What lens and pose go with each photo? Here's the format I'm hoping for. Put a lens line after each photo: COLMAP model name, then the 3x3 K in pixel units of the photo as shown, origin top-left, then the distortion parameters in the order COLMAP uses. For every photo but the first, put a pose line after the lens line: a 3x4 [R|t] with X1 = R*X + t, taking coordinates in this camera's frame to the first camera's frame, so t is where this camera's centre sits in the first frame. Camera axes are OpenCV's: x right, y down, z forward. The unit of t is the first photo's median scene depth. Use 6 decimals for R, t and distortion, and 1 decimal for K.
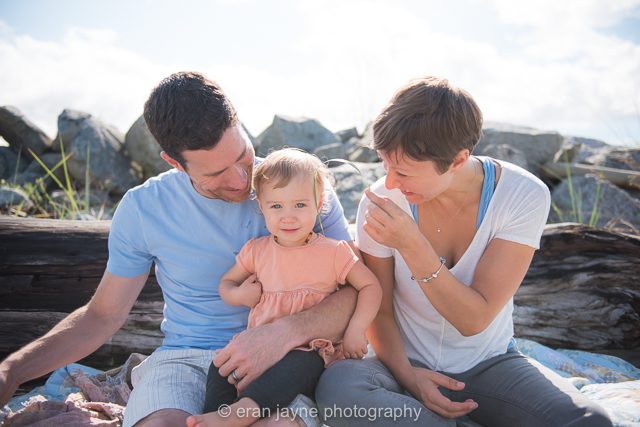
lens RADIAL K [[640.0, 0, 314.8], [0, 640.0, 214.0], [0, 0, 1]] dist [0.033880, 0.000000]
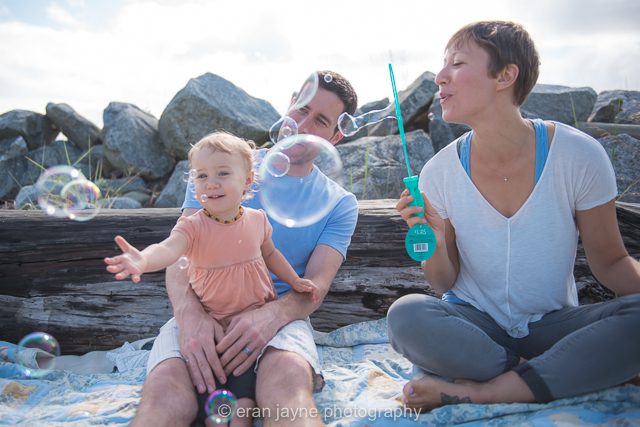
lens RADIAL K [[644.4, 0, 302.5], [0, 644.4, 201.4], [0, 0, 1]] dist [0.030223, 0.000000]
pose [[0.978012, -0.041741, -0.204329, 0.180503], [0.045961, 0.998816, 0.015950, -0.000732], [0.203421, -0.024991, 0.978772, 0.010520]]
